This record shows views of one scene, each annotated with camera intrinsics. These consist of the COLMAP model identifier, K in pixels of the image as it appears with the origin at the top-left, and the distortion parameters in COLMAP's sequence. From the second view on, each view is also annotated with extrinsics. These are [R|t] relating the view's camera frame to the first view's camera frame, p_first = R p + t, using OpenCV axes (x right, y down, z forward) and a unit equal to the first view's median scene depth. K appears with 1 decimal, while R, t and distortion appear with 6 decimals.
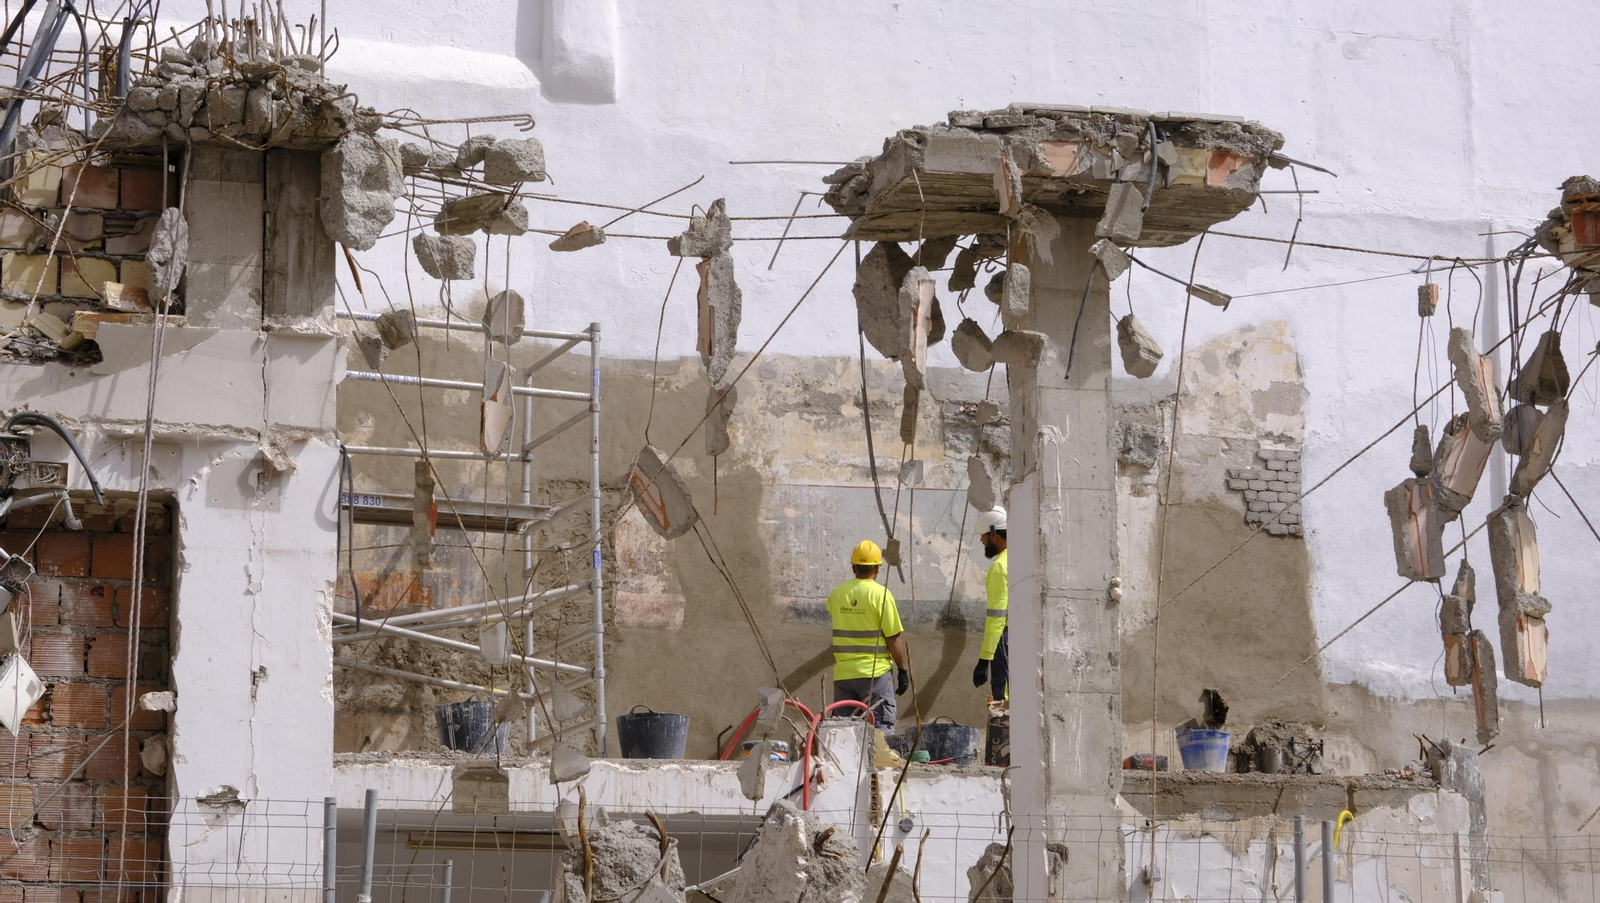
lens RADIAL K [[3740.2, 0, 824.9], [0, 3740.2, 490.4], [0, 0, 1]] dist [0.110286, 0.000000]
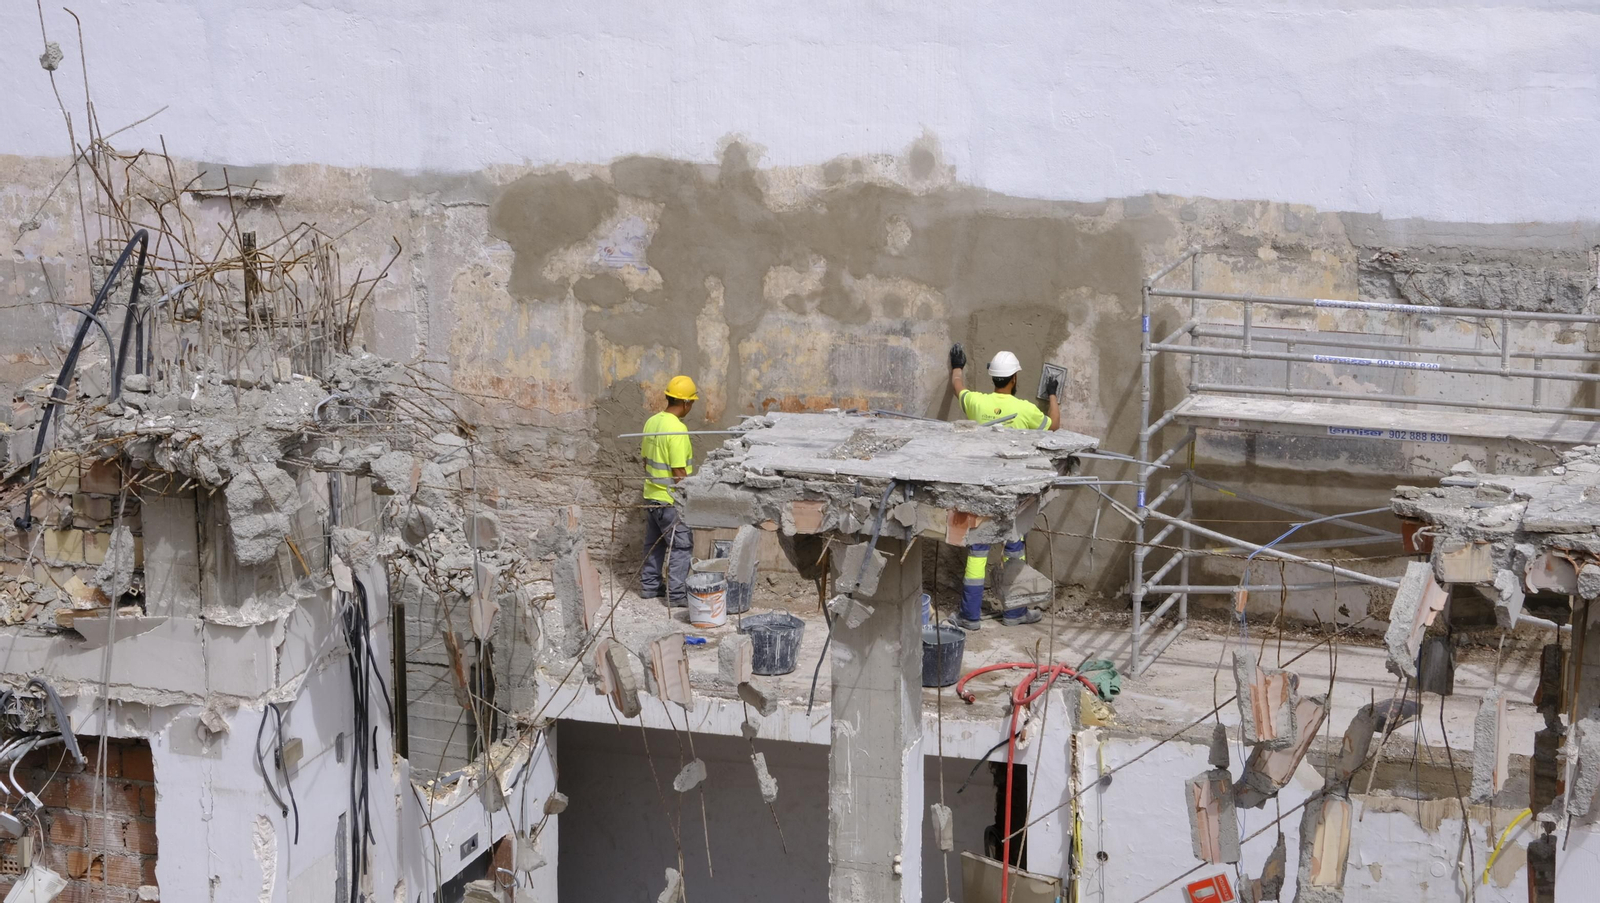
lens RADIAL K [[3489.4, 0, 817.5], [0, 3489.4, 574.9], [0, 0, 1]] dist [0.060387, 0.000000]
pose [[0.823213, 0.159974, -0.544728, 0.637461], [0.100819, 0.903037, 0.417563, -0.511788], [0.558709, -0.398663, 0.727264, 0.282200]]
